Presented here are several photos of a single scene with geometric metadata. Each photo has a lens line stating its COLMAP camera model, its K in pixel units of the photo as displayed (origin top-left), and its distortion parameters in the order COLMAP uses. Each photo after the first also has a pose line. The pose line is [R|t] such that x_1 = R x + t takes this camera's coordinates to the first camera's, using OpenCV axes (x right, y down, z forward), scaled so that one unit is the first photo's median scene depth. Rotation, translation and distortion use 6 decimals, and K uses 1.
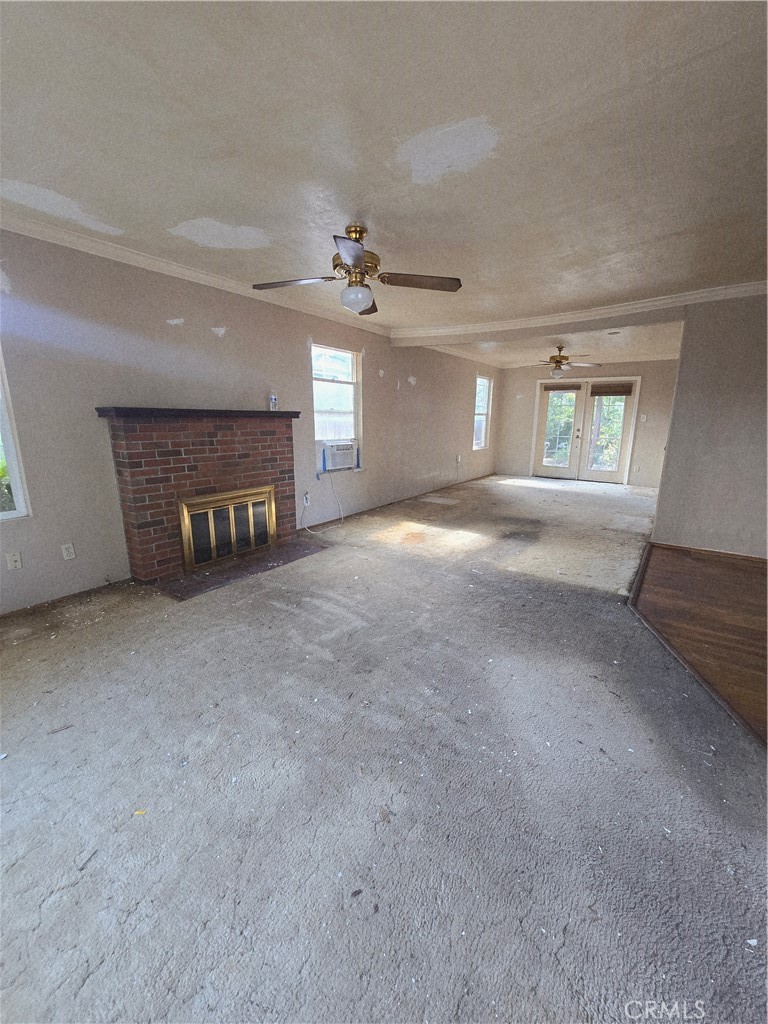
lens RADIAL K [[417.8, 0, 384.0], [0, 417.8, 512.0], [0, 0, 1]] dist [-0.002730, 0.000415]
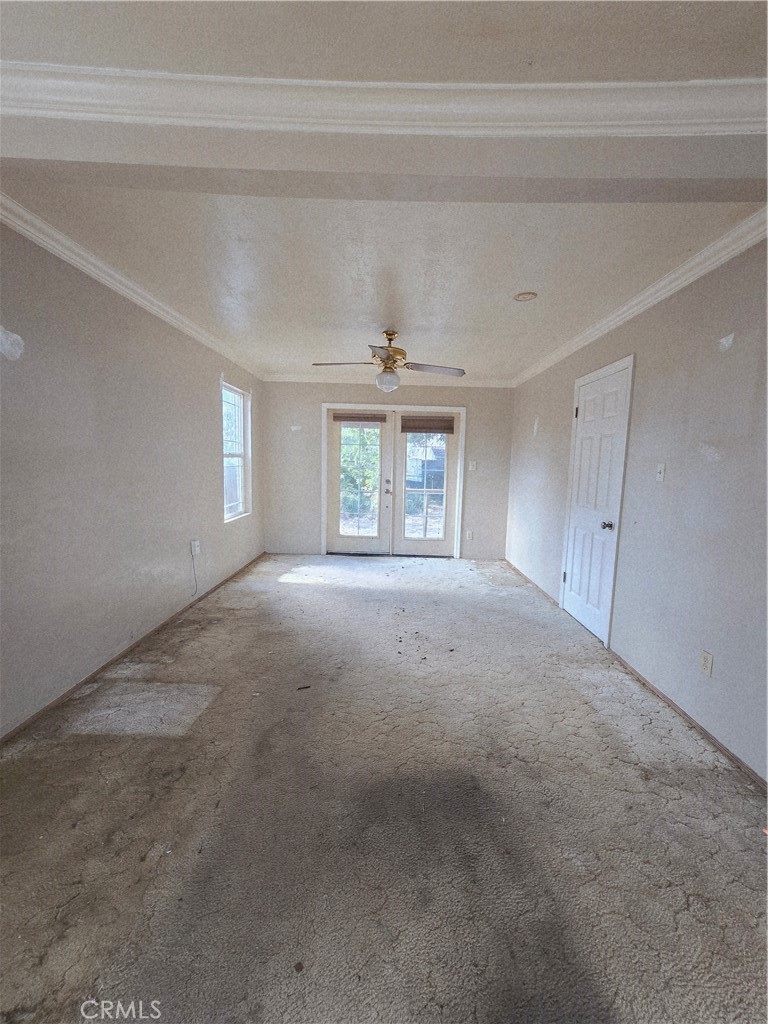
lens RADIAL K [[417.8, 0, 384.0], [0, 417.8, 512.0], [0, 0, 1]] dist [-0.002730, 0.000415]
pose [[0.827205, -0.055289, 0.559174, 0.085848], [0.107477, 0.992342, -0.060875, -0.108093], [-0.551526, 0.110455, 0.826812, 0.456232]]
